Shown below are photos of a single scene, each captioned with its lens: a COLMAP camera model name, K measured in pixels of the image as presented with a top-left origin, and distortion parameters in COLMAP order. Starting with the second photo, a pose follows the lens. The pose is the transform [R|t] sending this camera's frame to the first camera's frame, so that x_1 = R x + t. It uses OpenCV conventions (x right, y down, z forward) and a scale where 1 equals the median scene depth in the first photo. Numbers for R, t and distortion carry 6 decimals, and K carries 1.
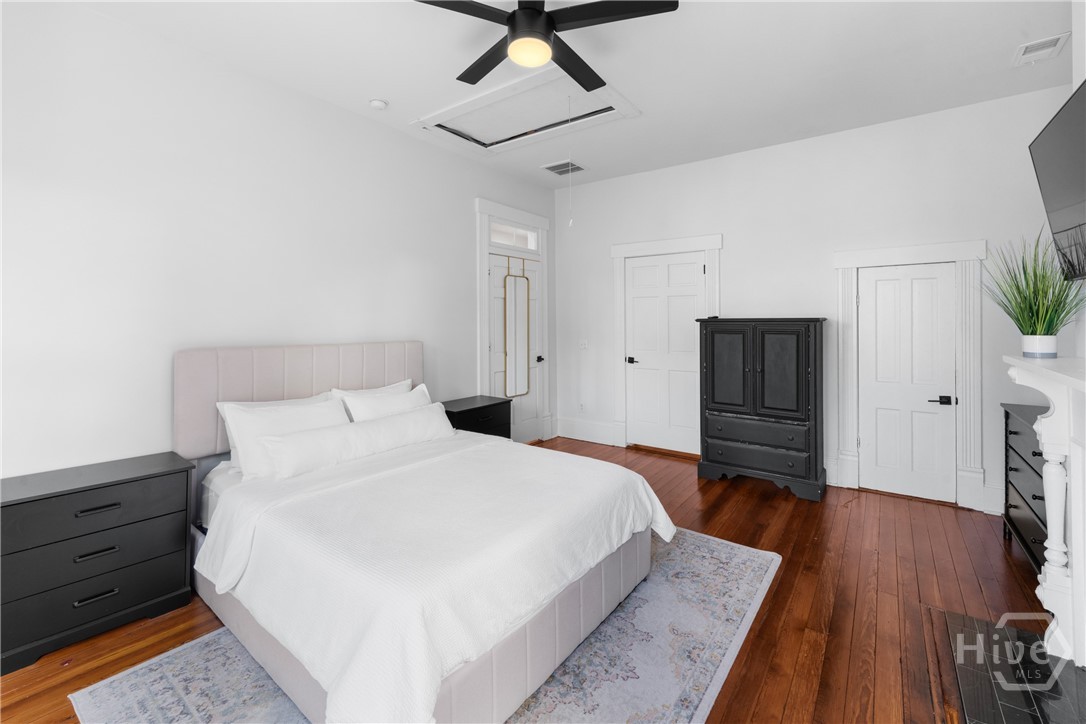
lens RADIAL K [[460.6, 0, 536.6], [0, 460.6, 317.8], [0, 0, 1]] dist [0.002309, -0.000871]
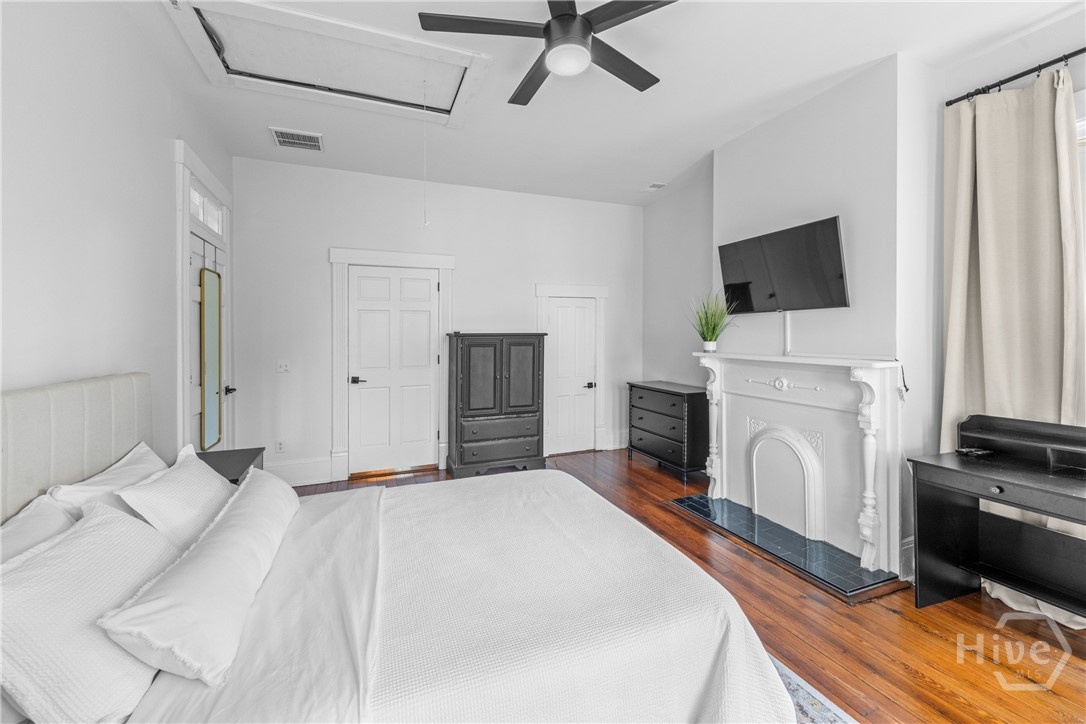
lens RADIAL K [[460.6, 0, 545.6], [0, 460.6, 336.5], [0, 0, 1]] dist [0.002309, -0.000871]
pose [[0.511626, -0.004358, 0.859197, -0.485191], [-0.000447, 0.999986, 0.005338, 0.003690], [-0.859208, -0.003115, 0.511616, 0.295084]]
